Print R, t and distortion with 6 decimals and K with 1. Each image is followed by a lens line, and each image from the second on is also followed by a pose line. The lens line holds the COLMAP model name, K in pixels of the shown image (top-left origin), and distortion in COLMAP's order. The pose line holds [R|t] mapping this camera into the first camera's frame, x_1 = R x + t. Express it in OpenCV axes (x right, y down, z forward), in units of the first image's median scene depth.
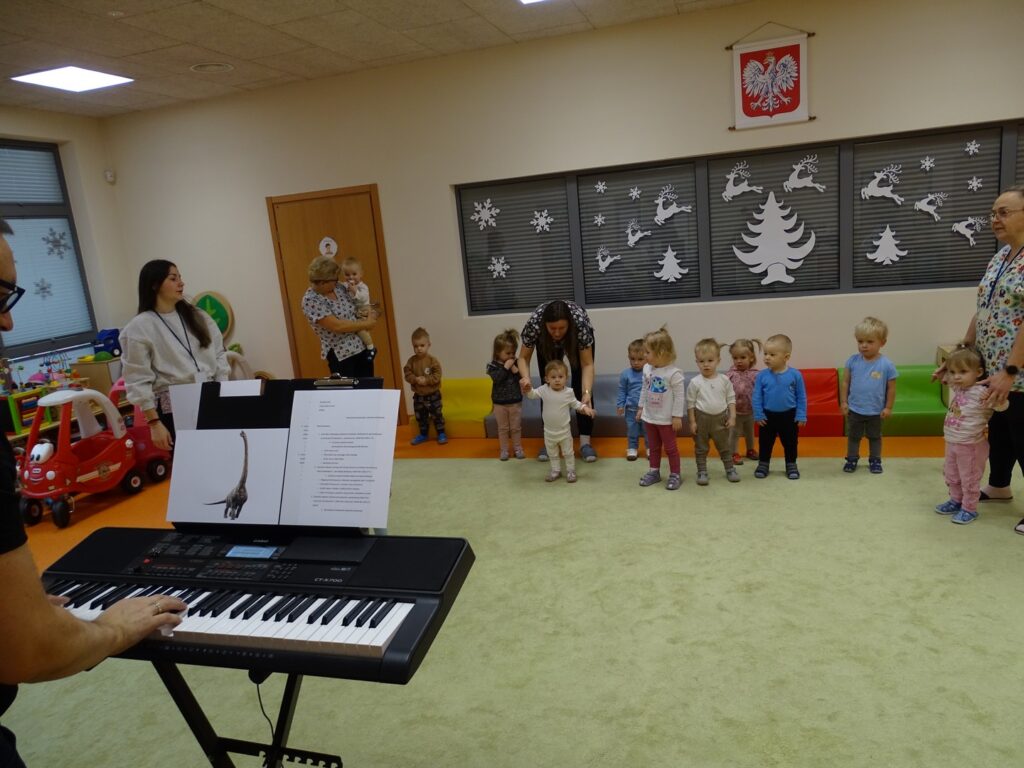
lens RADIAL K [[731.7, 0, 512.4], [0, 731.7, 387.0], [0, 0, 1]] dist [-0.013002, 0.006926]
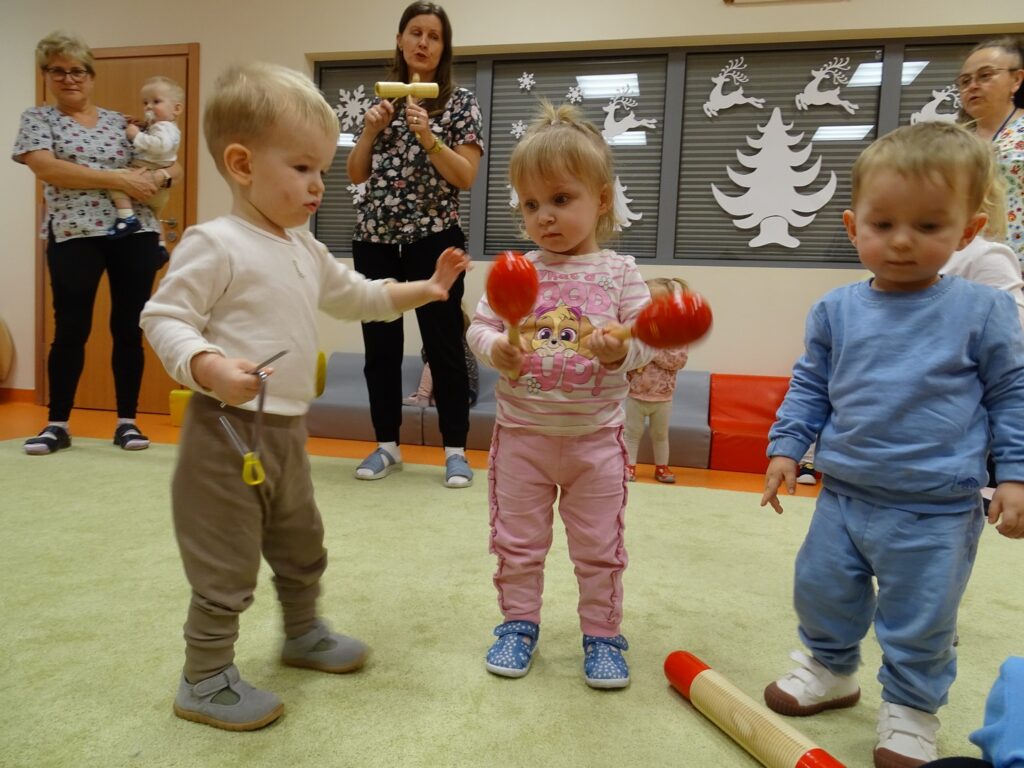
lens RADIAL K [[731.7, 0, 508.0], [0, 731.7, 400.9], [0, 0, 1]] dist [-0.013002, 0.006926]
pose [[0.988143, 0.132103, 0.078249, 0.093028], [-0.120278, 0.982780, -0.140277, 0.113514], [-0.095433, 0.129202, 0.987015, 0.389460]]
